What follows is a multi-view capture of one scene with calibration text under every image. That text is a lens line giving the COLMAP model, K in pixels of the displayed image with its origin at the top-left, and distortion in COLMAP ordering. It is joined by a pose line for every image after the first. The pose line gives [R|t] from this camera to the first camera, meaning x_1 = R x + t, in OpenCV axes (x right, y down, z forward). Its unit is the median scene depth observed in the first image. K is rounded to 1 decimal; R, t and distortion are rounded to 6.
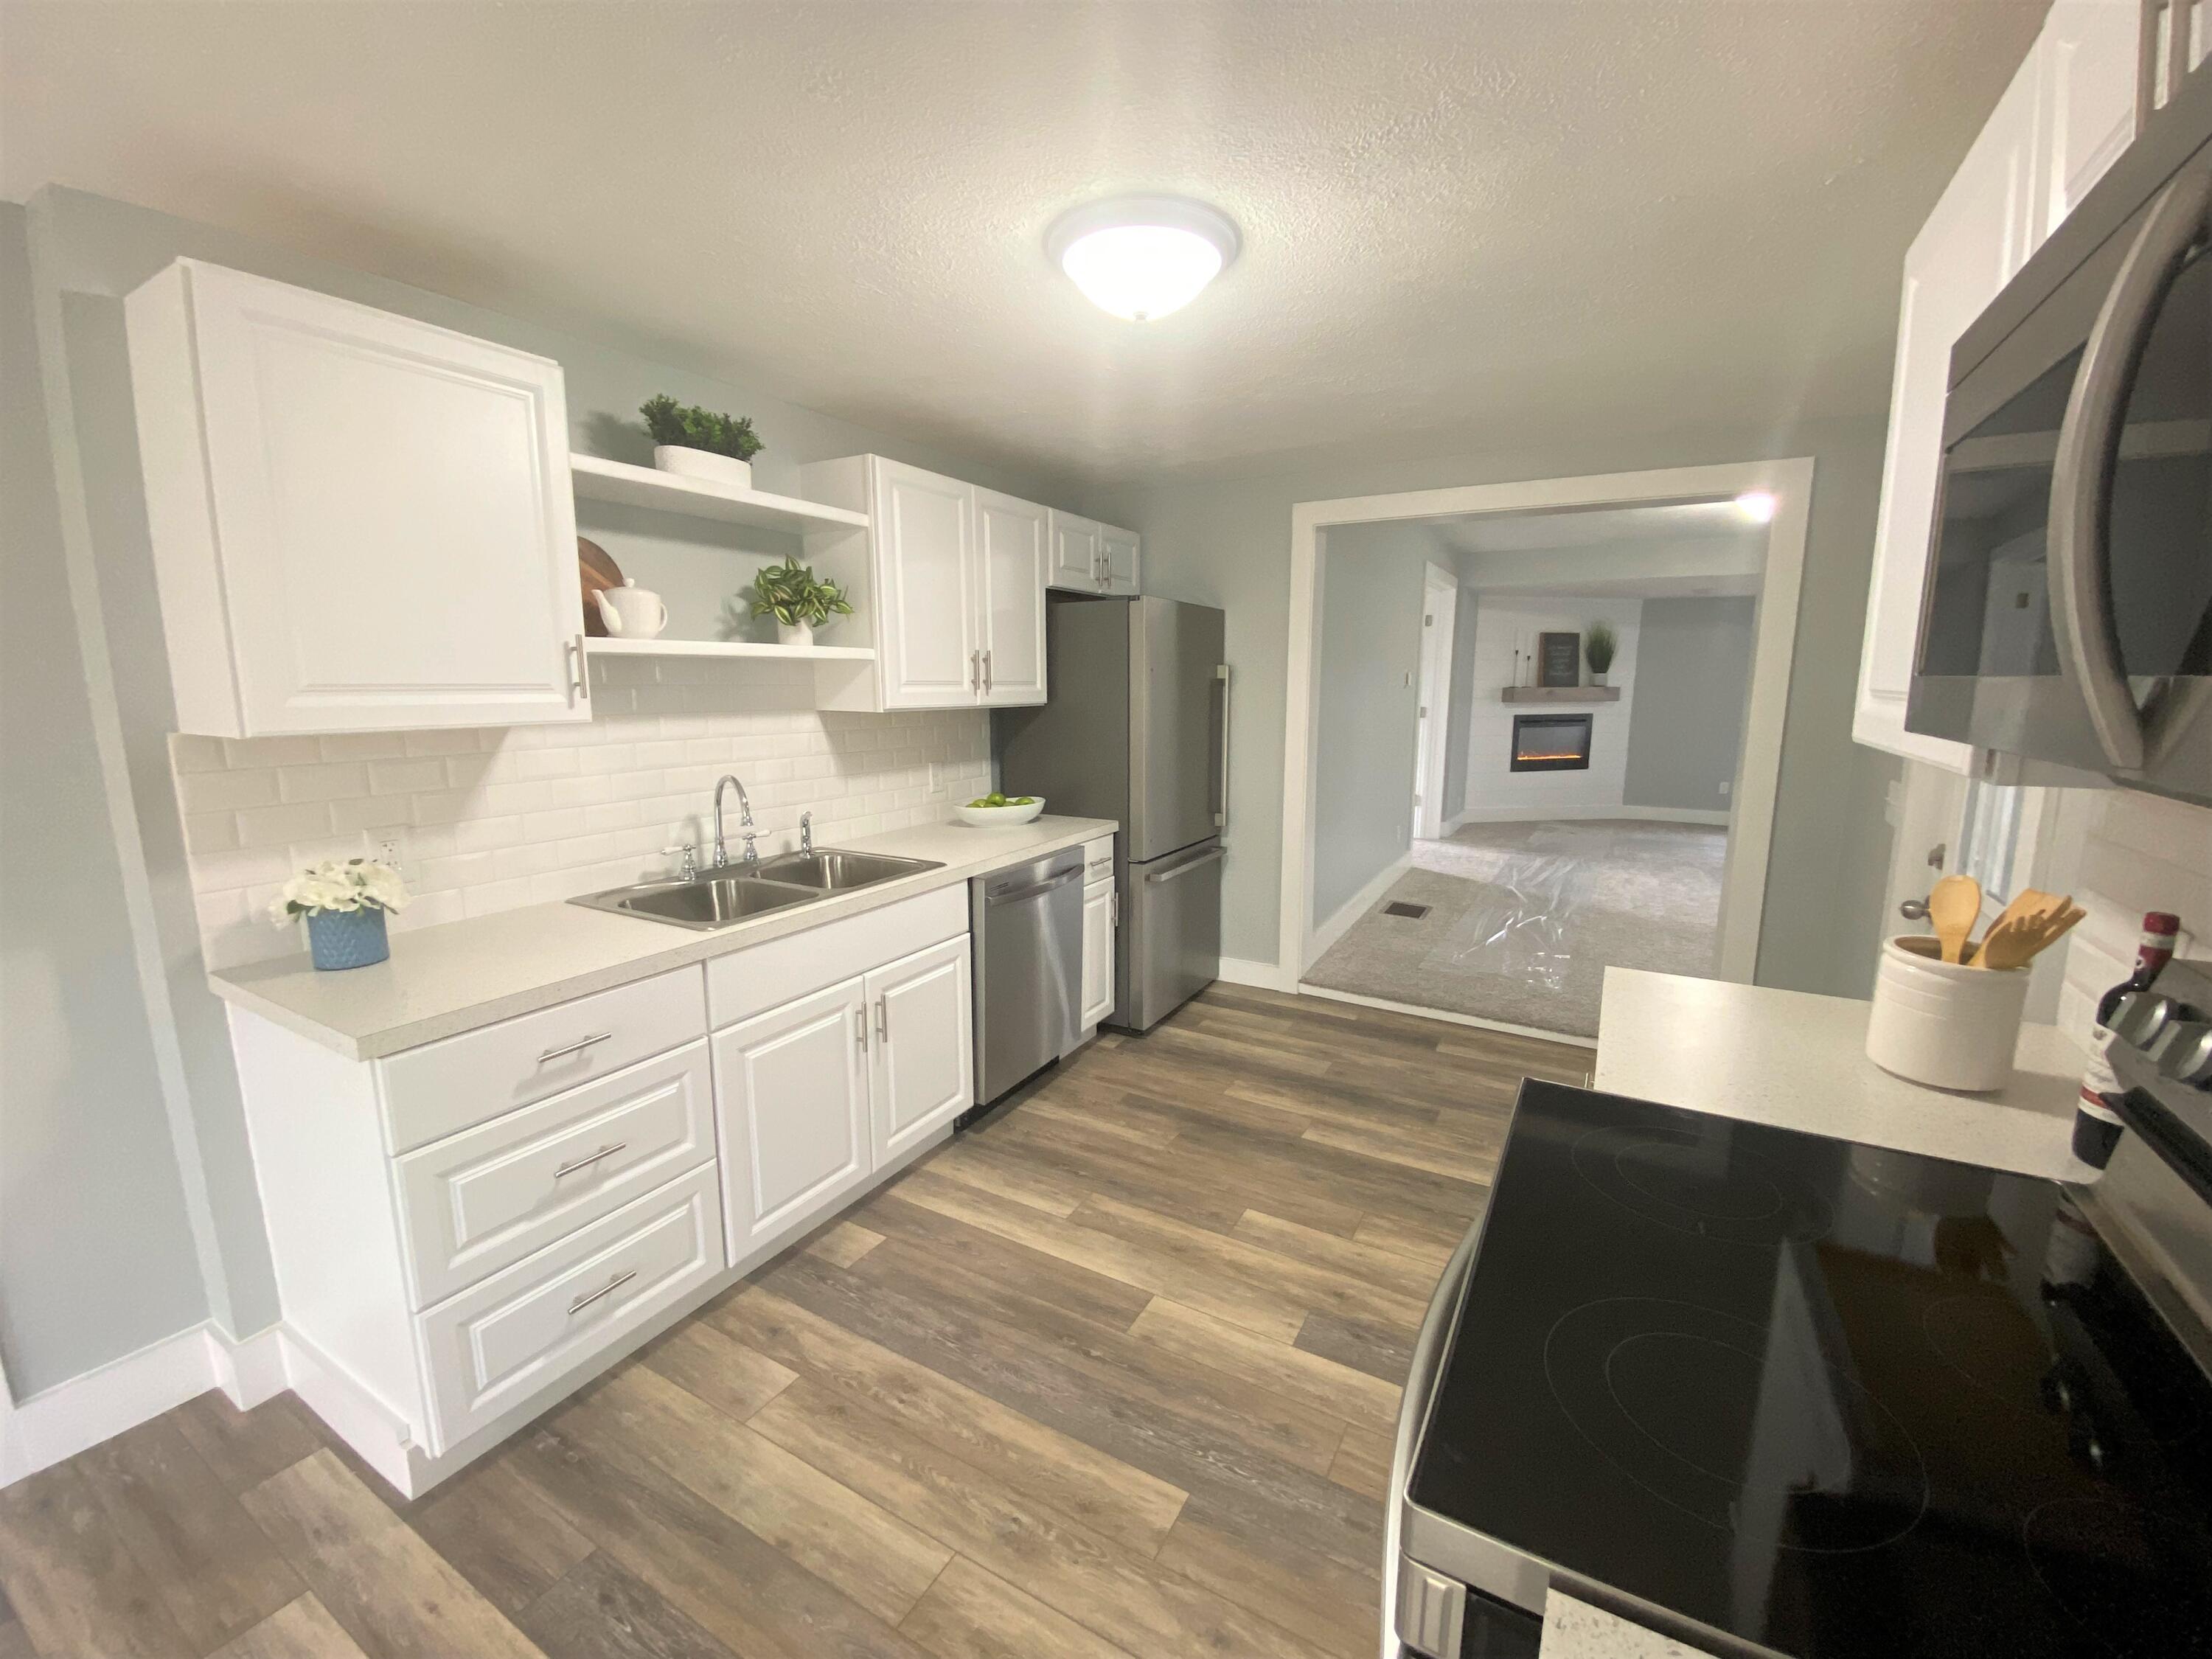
lens RADIAL K [[917.2, 0, 1076.0], [0, 917.2, 833.1], [0, 0, 1]] dist [-0.013213, -0.000282]
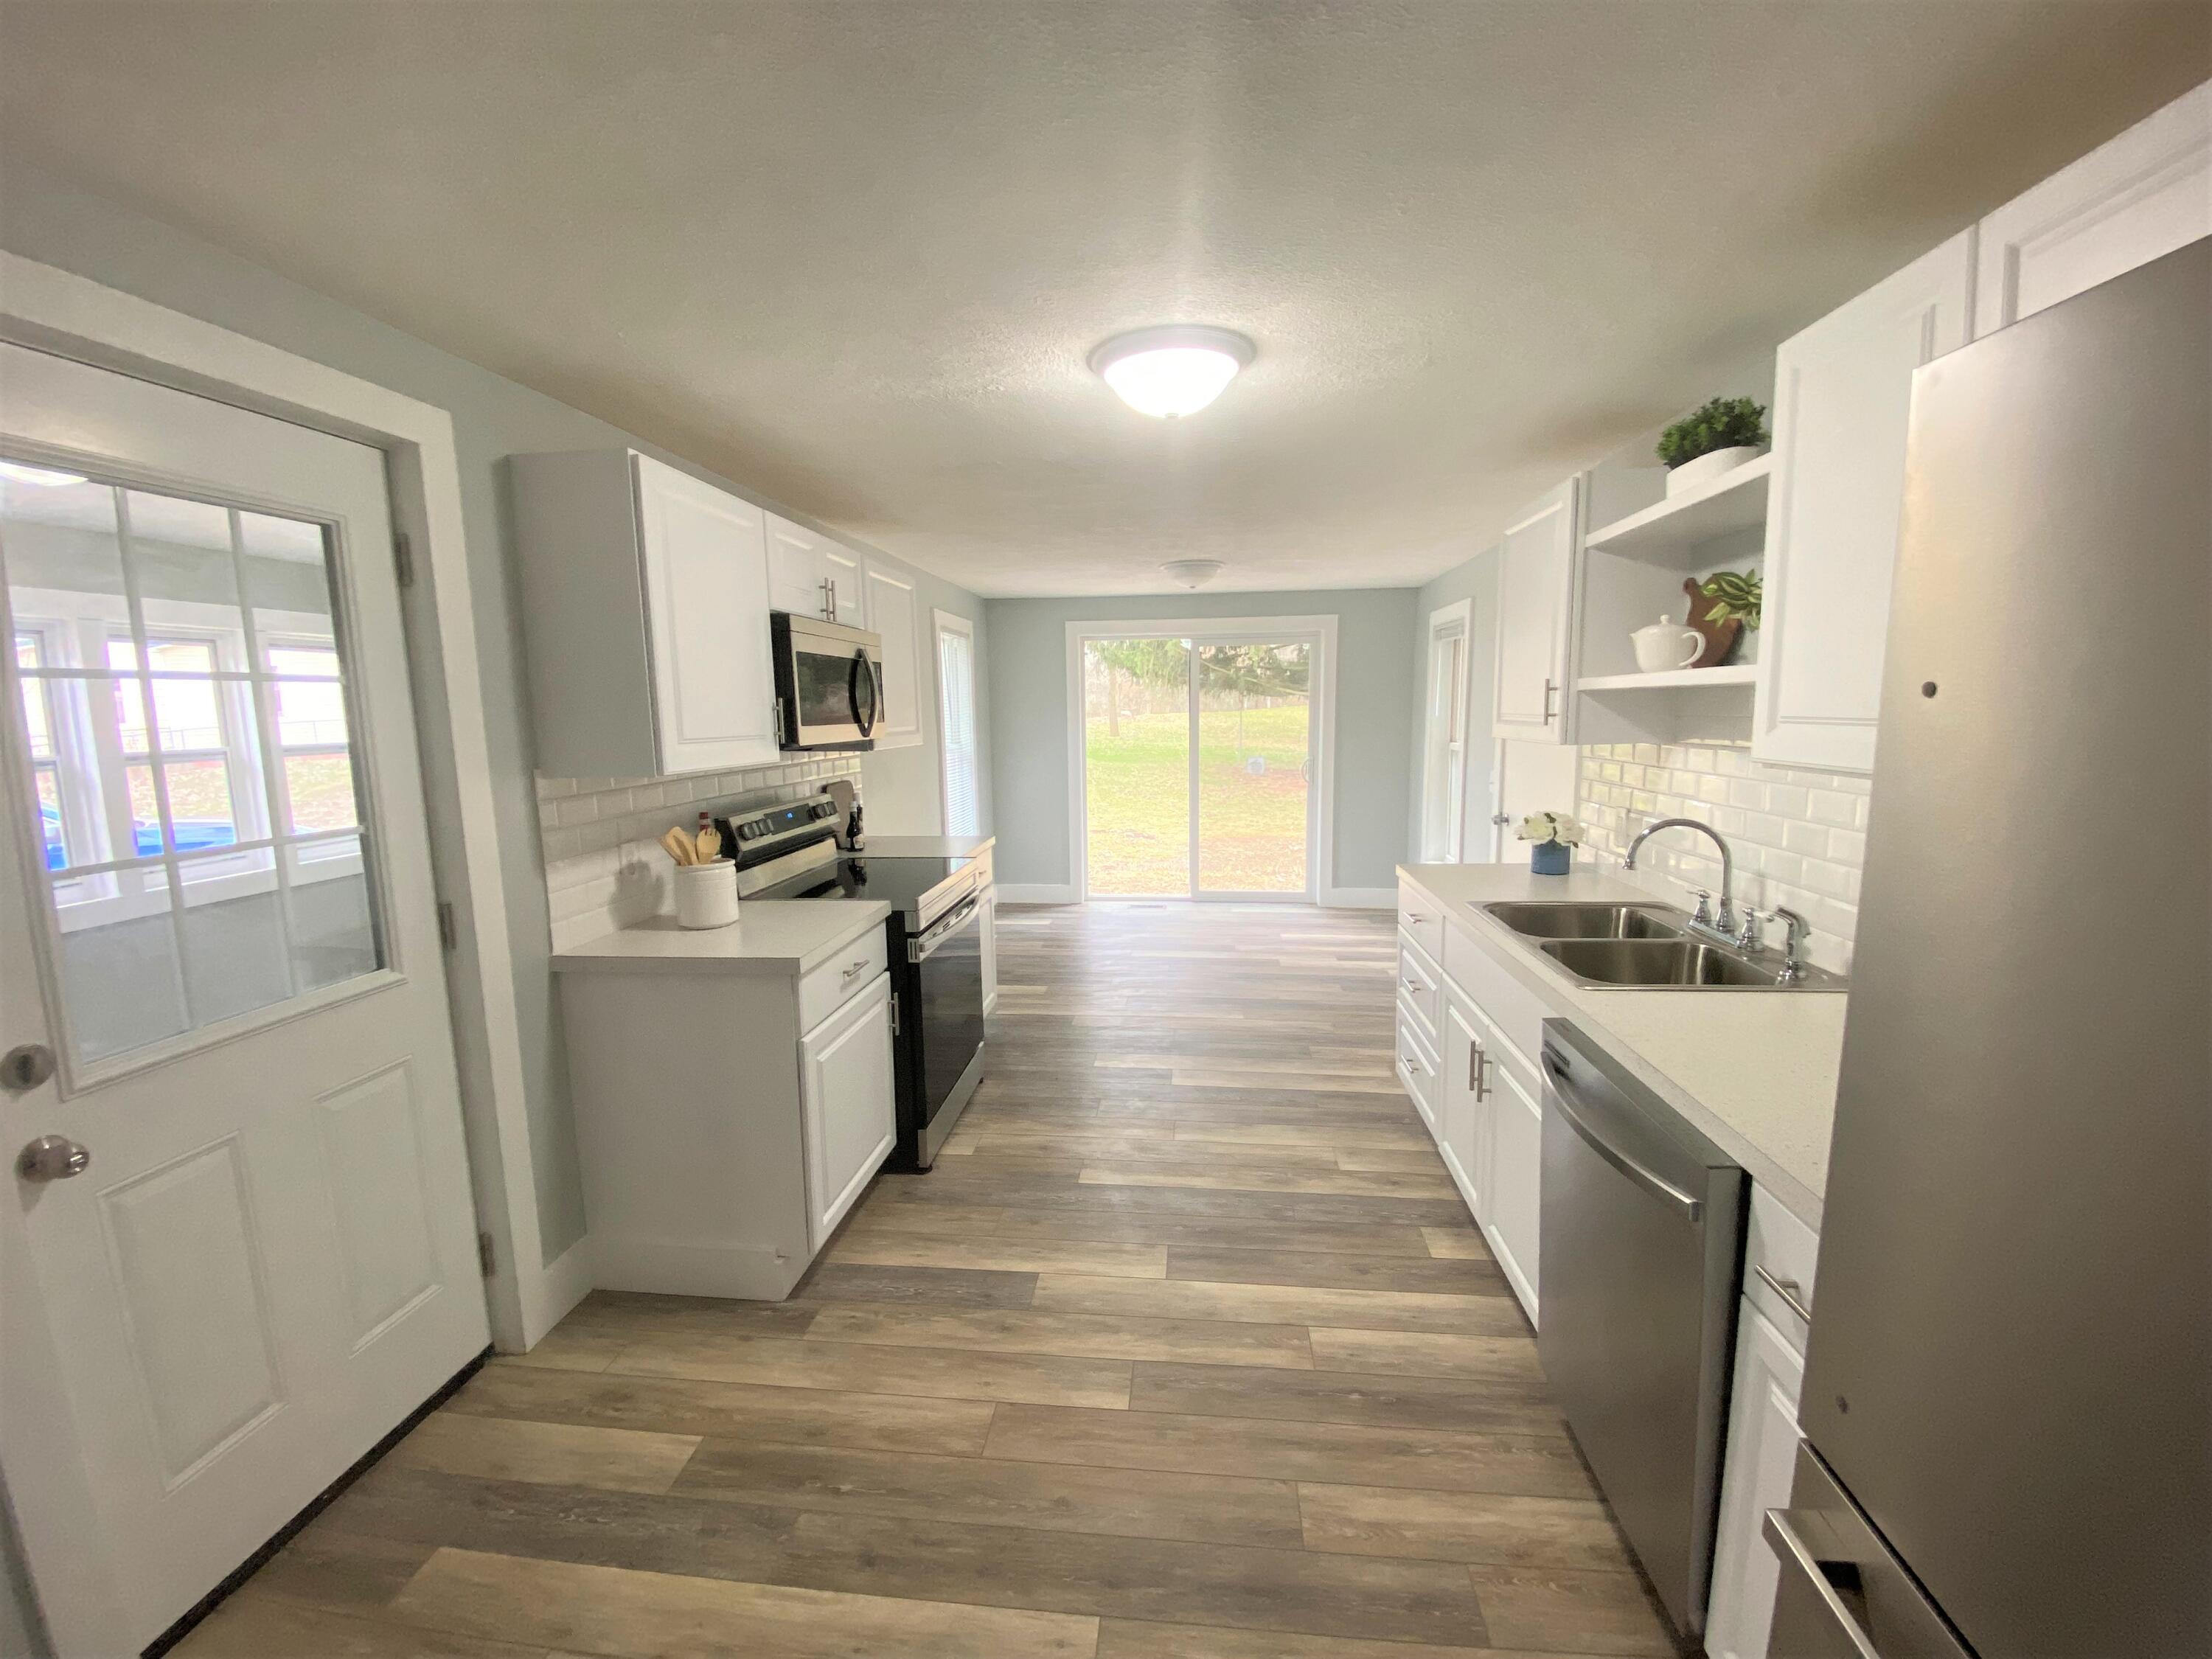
lens RADIAL K [[917.2, 0, 1076.0], [0, 917.2, 833.1], [0, 0, 1]] dist [-0.013213, -0.000282]
pose [[-0.919898, 0.083359, -0.383195, 0.553540], [-0.036971, 0.954361, 0.296360, -0.323624], [0.390411, 0.286788, -0.874833, 1.738853]]
